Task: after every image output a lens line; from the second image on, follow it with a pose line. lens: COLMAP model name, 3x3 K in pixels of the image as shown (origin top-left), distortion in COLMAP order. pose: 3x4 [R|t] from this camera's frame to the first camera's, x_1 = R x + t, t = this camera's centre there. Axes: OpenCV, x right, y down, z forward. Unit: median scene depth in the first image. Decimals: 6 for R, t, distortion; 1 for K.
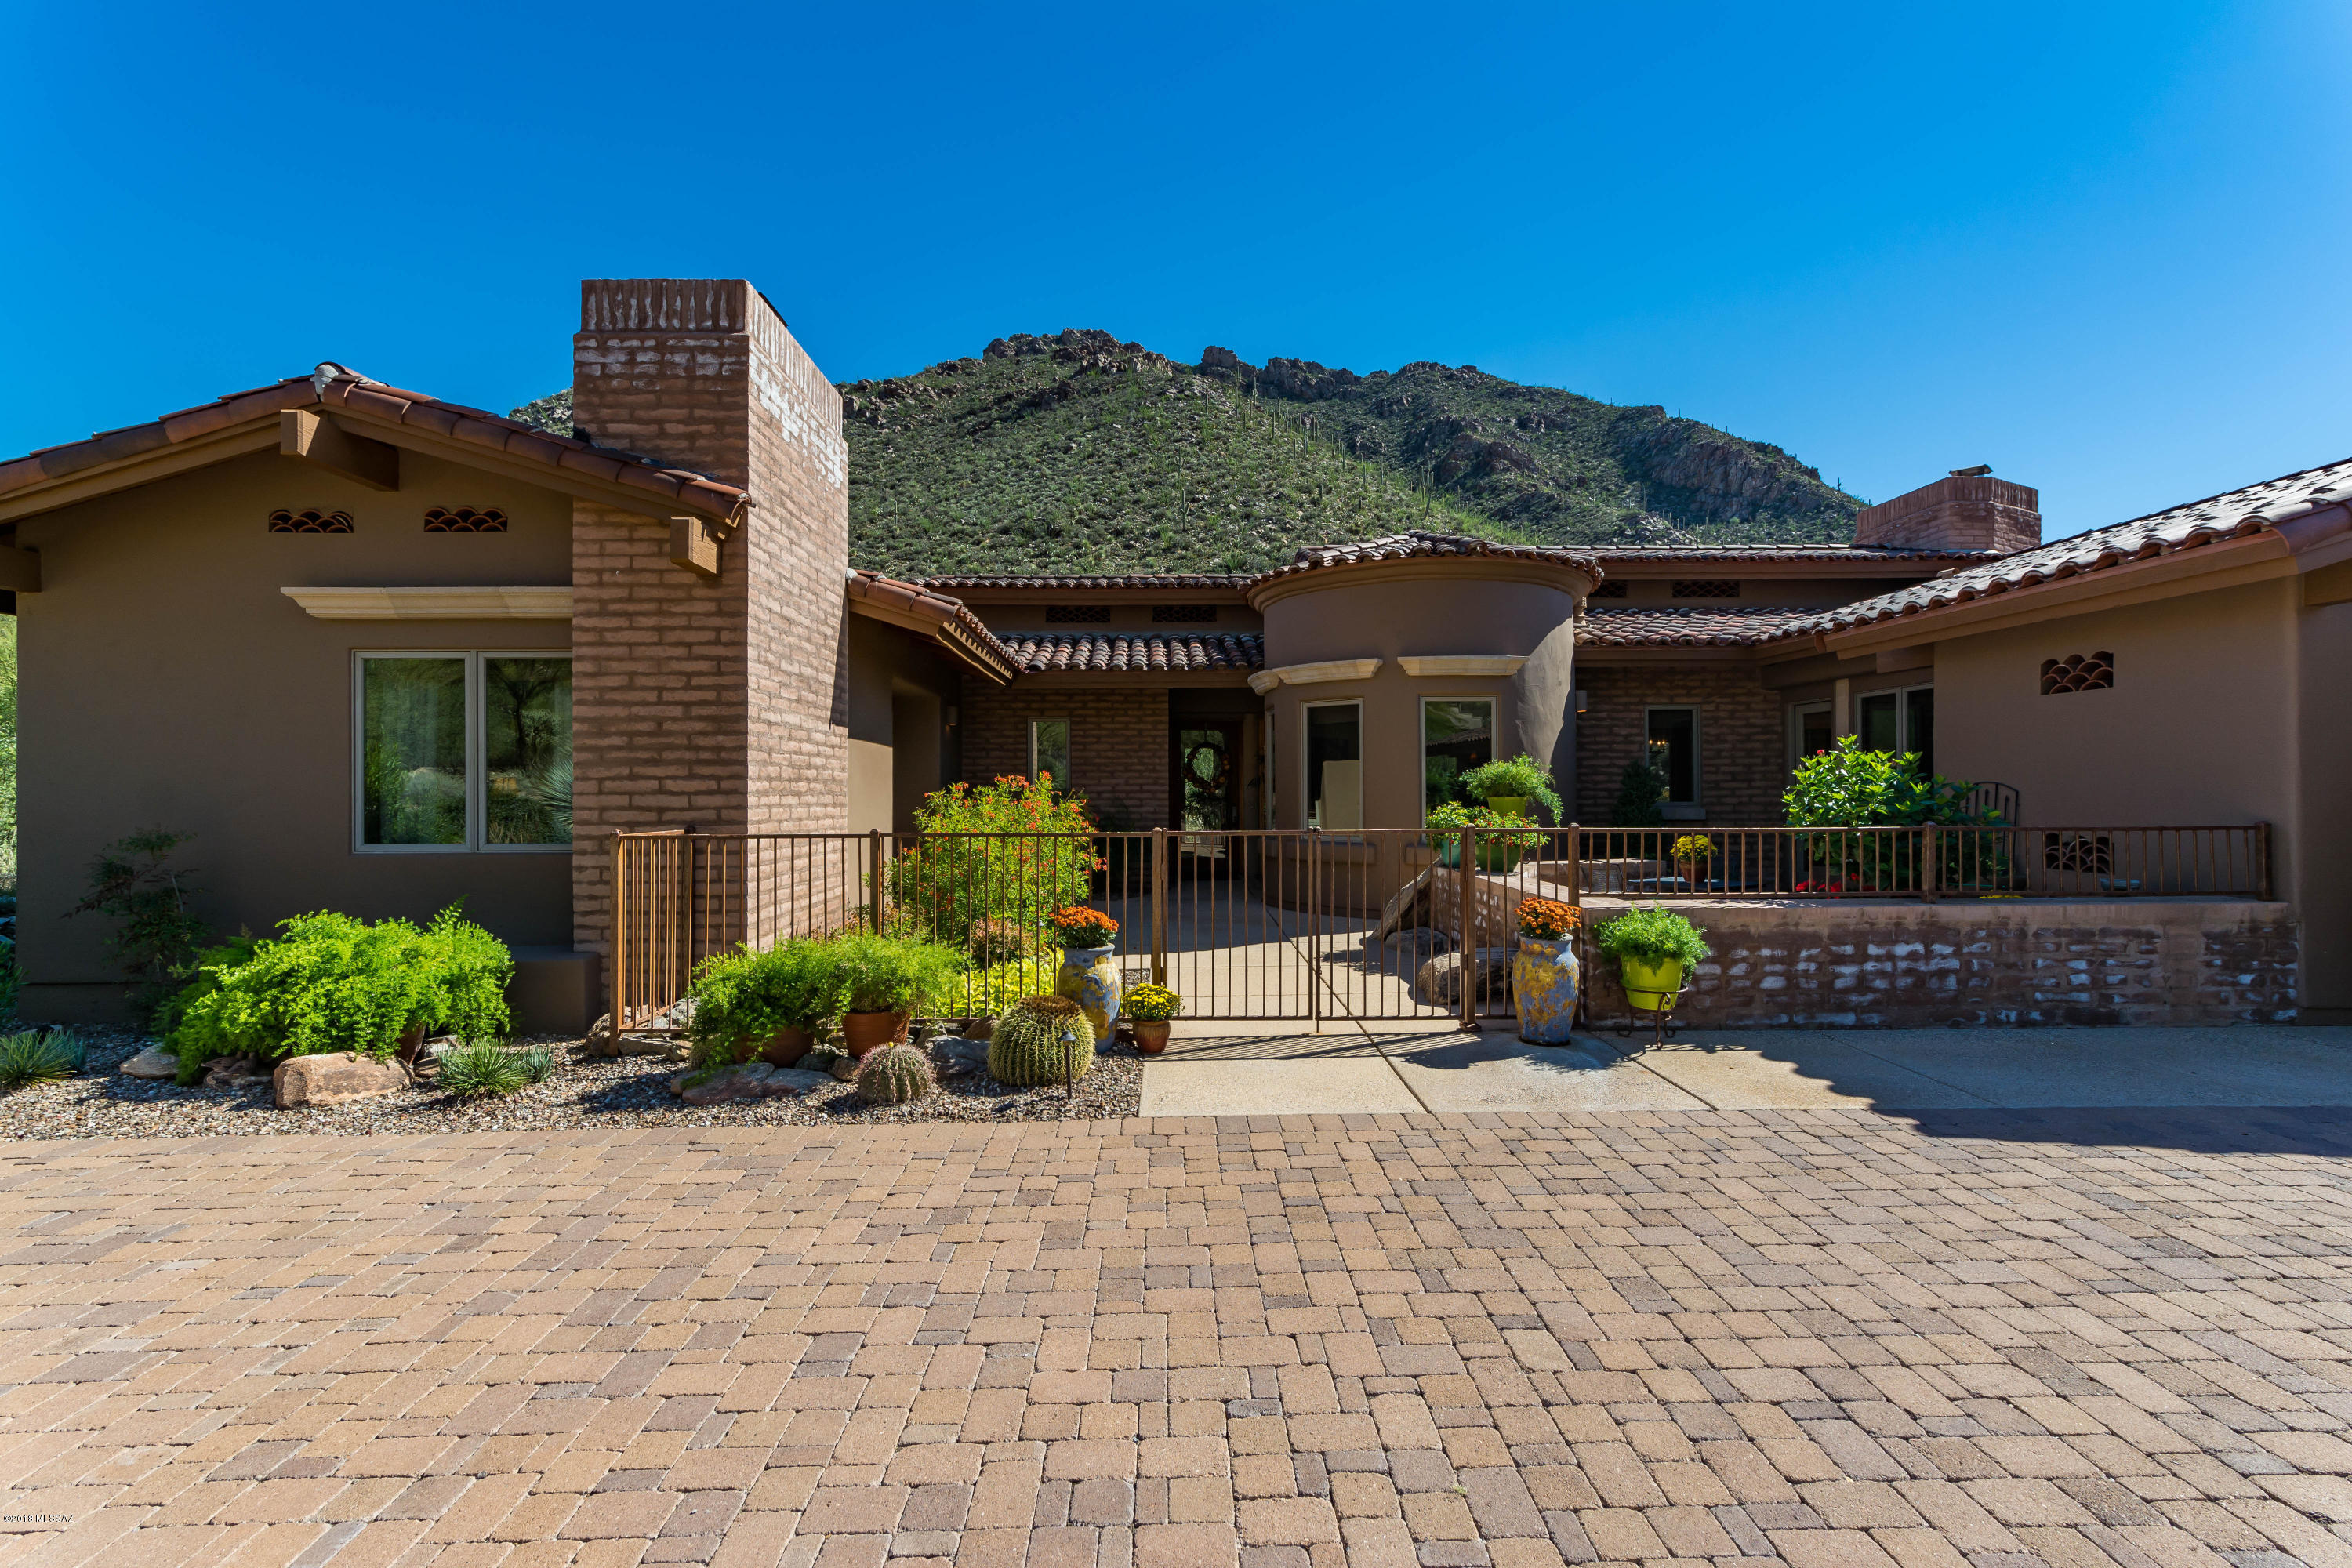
lens RADIAL K [[1025.3, 0, 1174.2], [0, 1025.3, 789.1], [0, 0, 1]] dist [-0.005215, 0.004881]
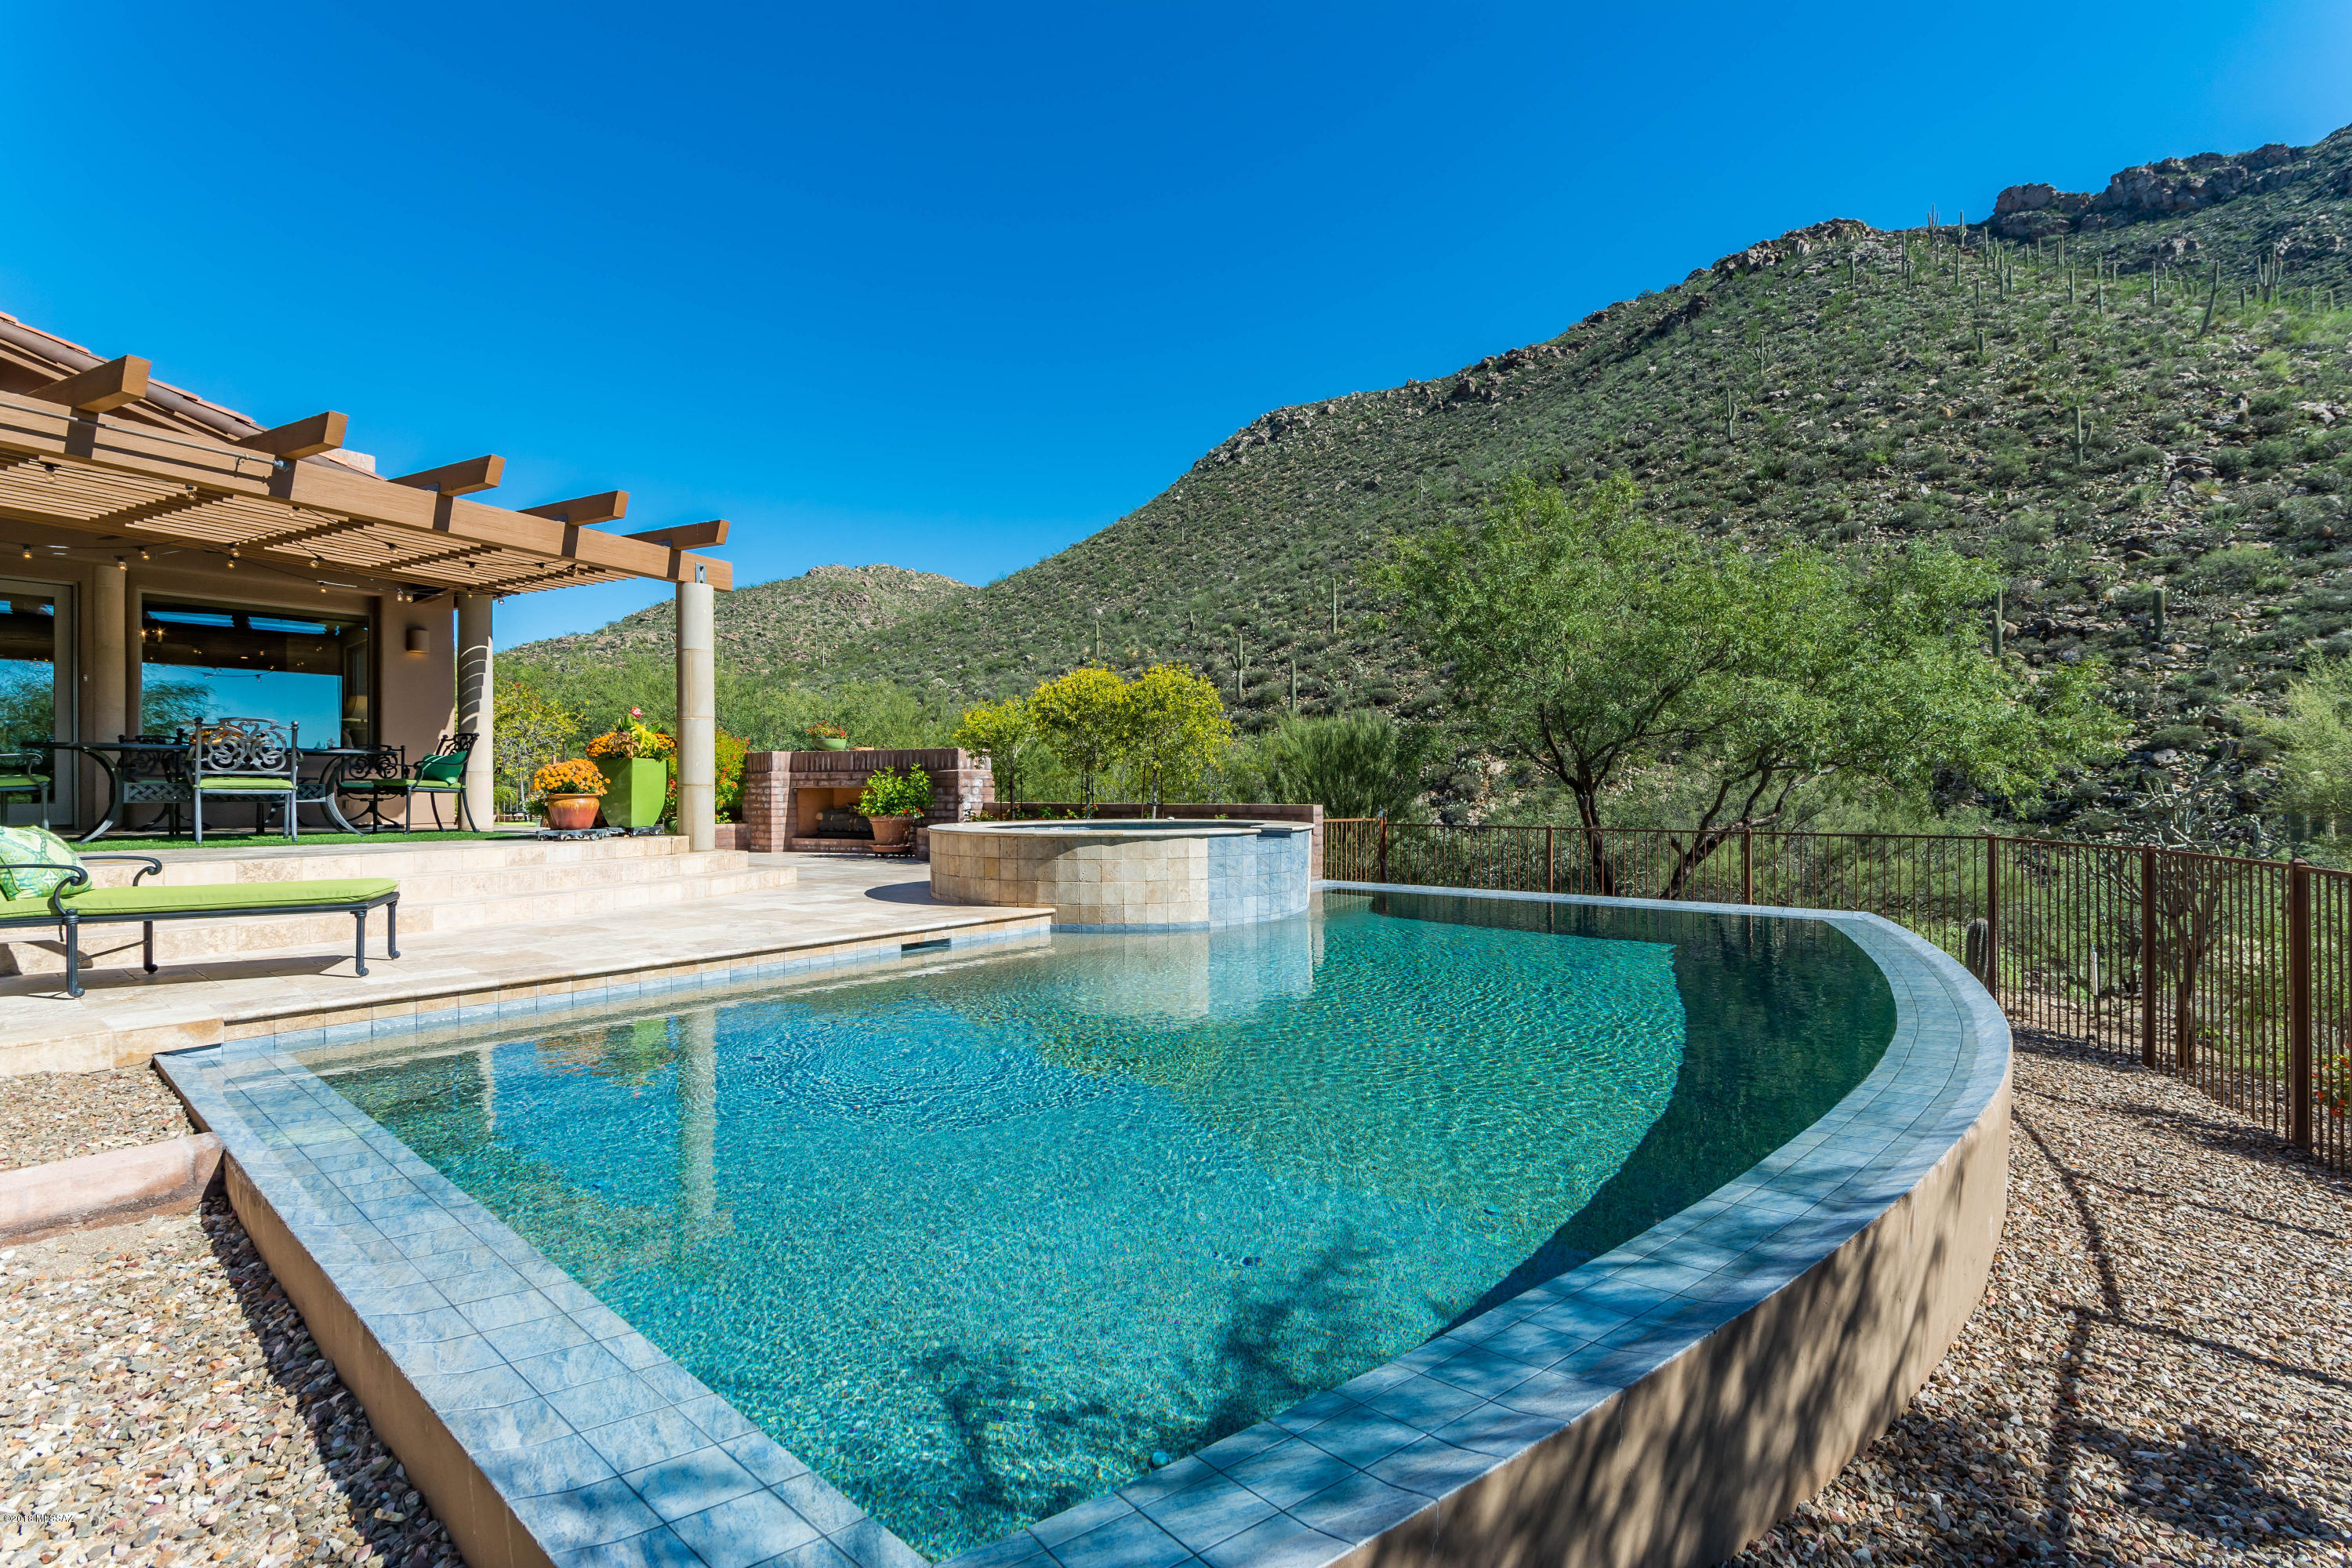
lens RADIAL K [[1025.3, 0, 1175.3], [0, 1025.3, 786.6], [0, 0, 1]] dist [-0.005215, 0.004881]
pose [[0.771556, -0.001646, -0.636159, 0.189967], [0.004531, 0.999986, 0.002907, 0.006777], [0.636145, -0.005126, 0.771552, 0.134227]]
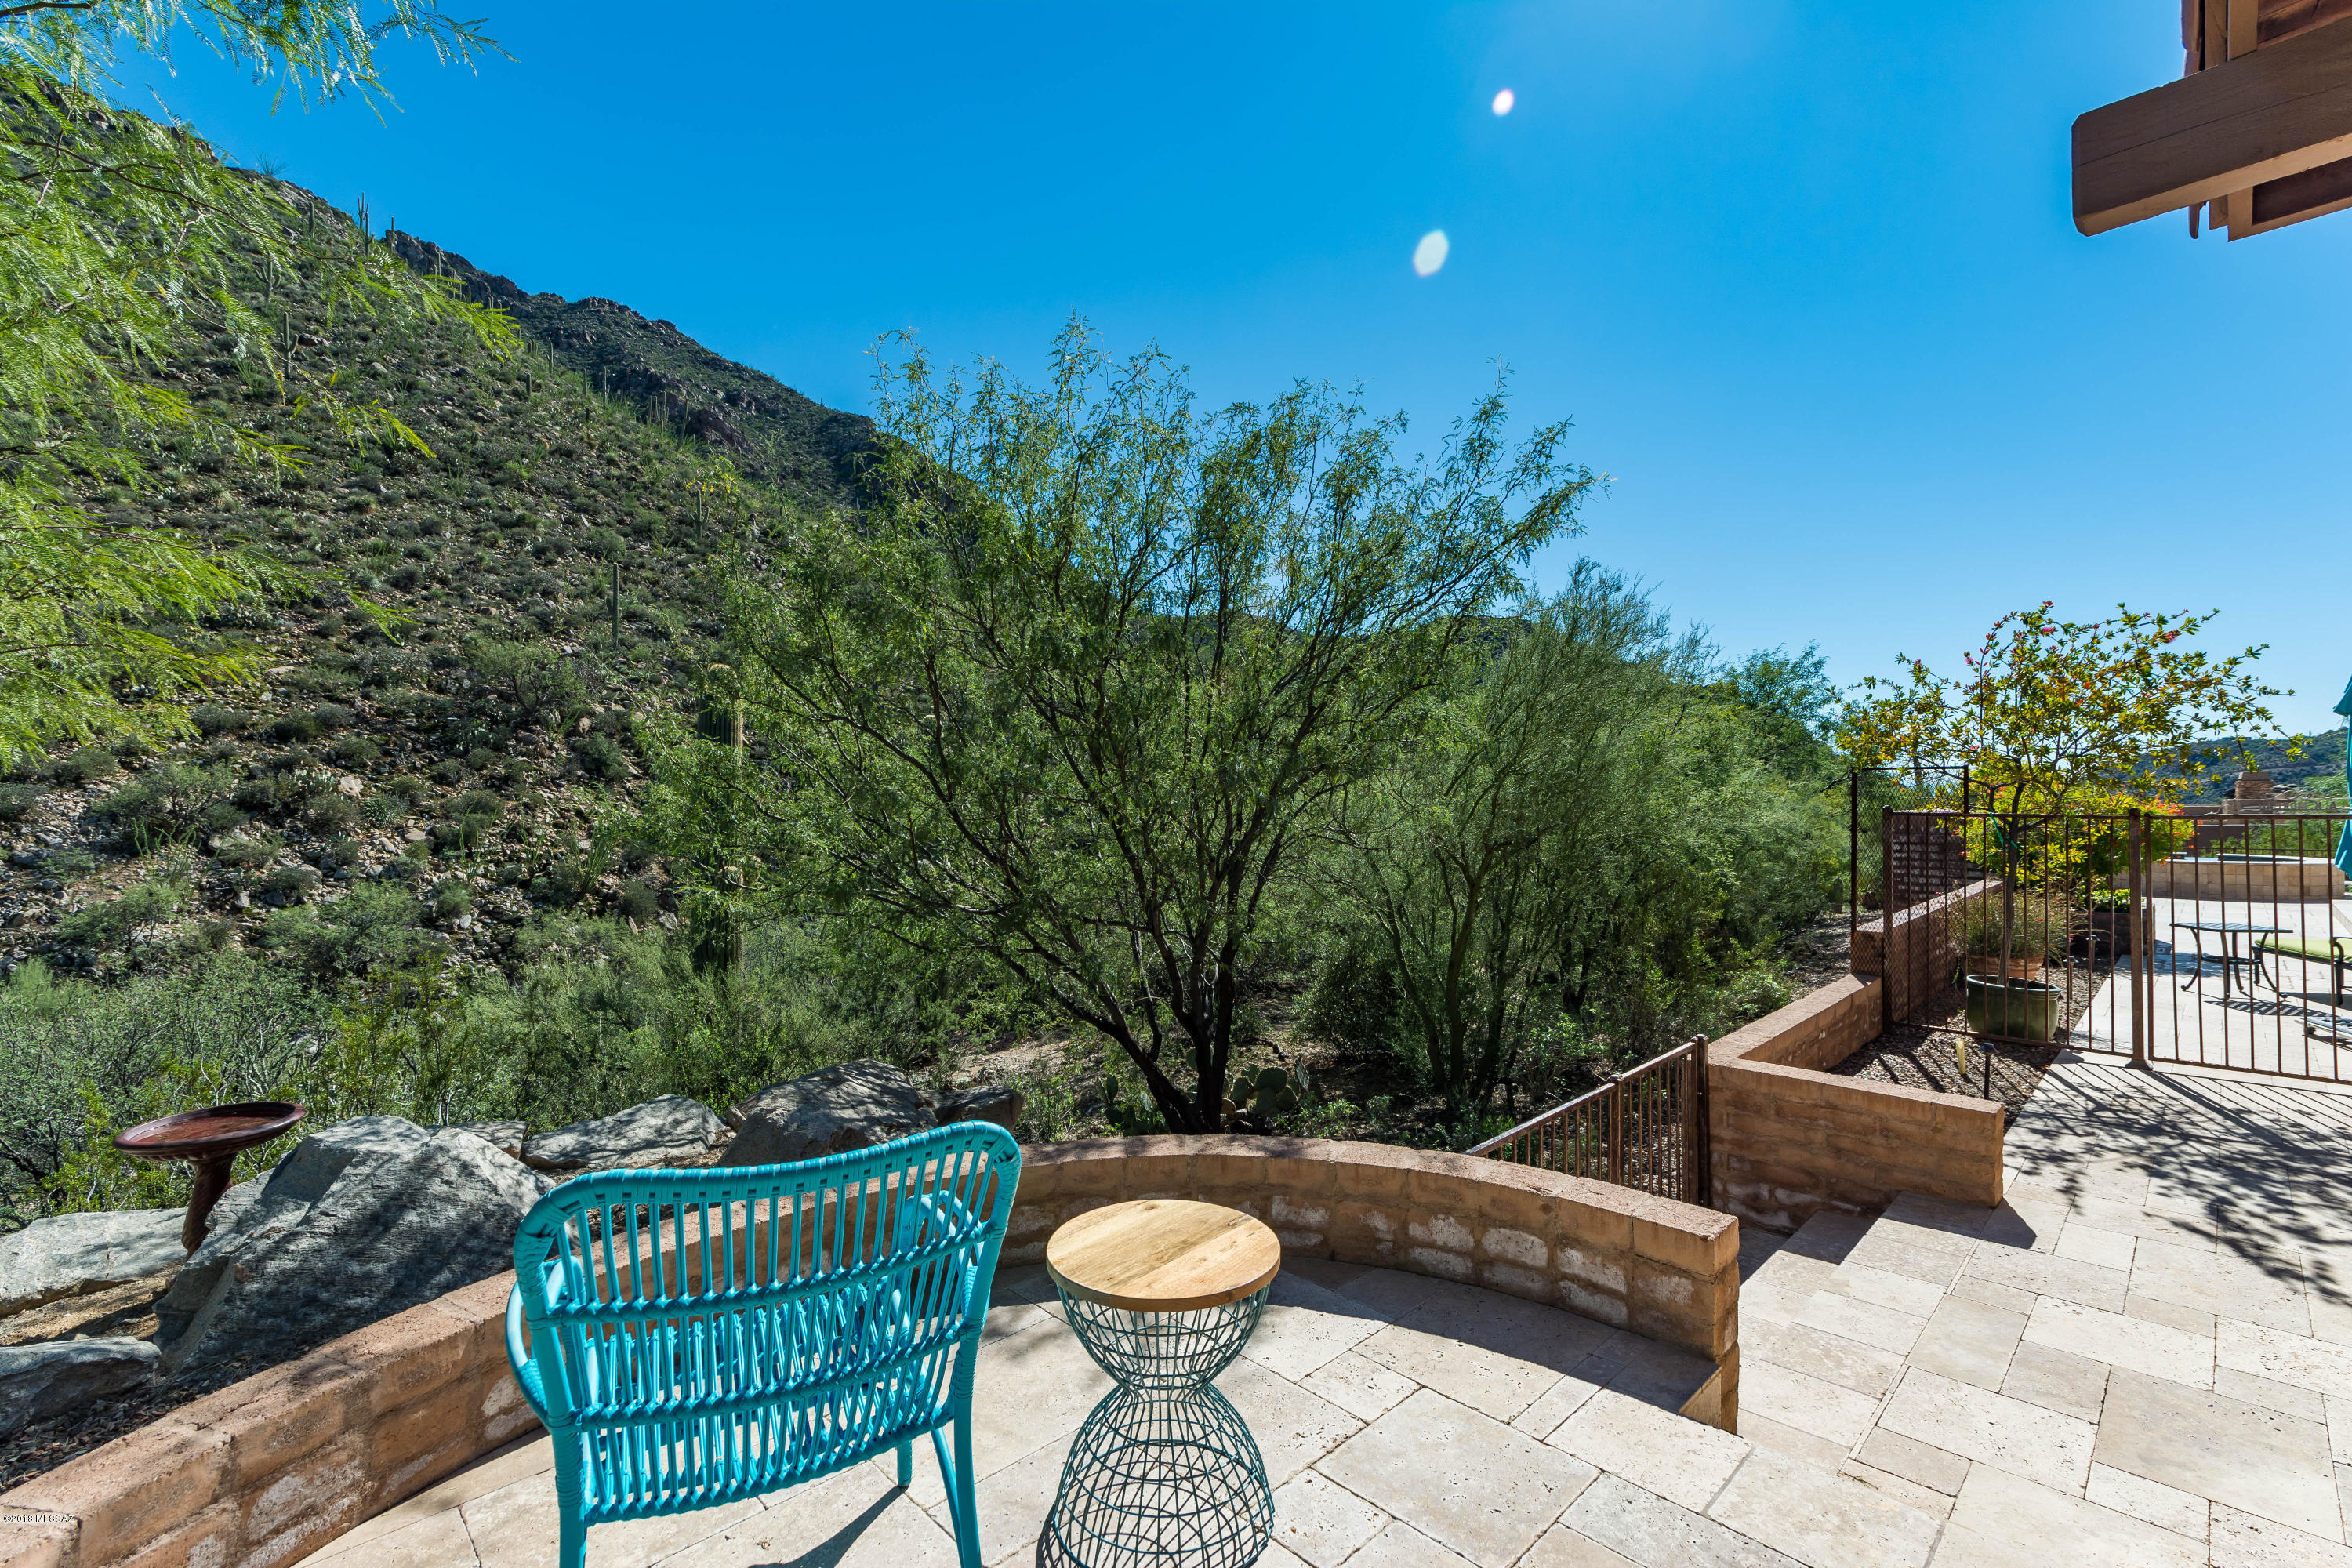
lens RADIAL K [[1025.3, 0, 1167.0], [0, 1025.3, 795.8], [0, 0, 1]] dist [-0.005215, 0.004881]
pose [[0.729388, 0.000519, 0.684100, -0.028014], [-0.002705, 0.999994, 0.002125, 0.002222], [-0.684095, -0.003400, 0.729385, 0.177955]]
